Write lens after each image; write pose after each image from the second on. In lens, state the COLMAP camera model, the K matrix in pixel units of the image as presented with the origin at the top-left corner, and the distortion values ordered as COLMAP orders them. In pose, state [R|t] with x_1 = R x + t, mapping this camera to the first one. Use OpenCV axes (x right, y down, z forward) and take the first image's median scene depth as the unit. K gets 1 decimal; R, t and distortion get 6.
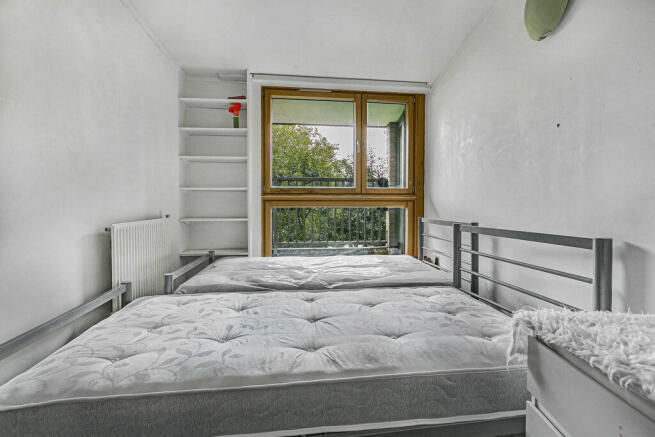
lens RADIAL K [[291.7, 0, 327.5], [0, 291.7, 218.5], [0, 0, 1]] dist [-0.001148, -0.000268]
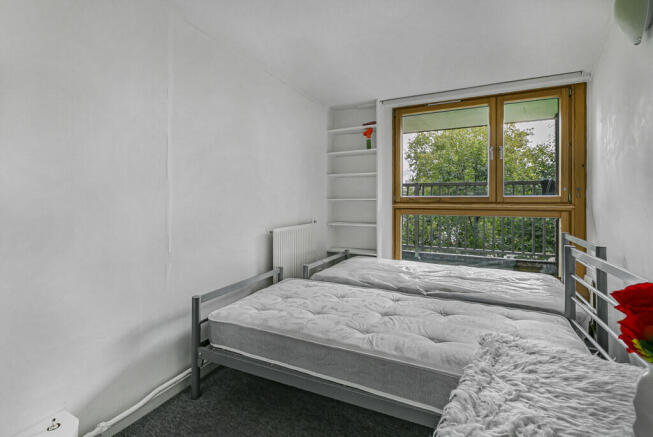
lens RADIAL K [[290.8, 0, 326.5], [0, 290.8, 218.5], [0, 0, 1]] dist [-0.001148, -0.000268]
pose [[0.842096, 0.032312, -0.538358, 0.197693], [-0.028591, 0.999475, 0.015266, -0.039736], [0.538569, 0.002537, 0.842578, -0.096406]]
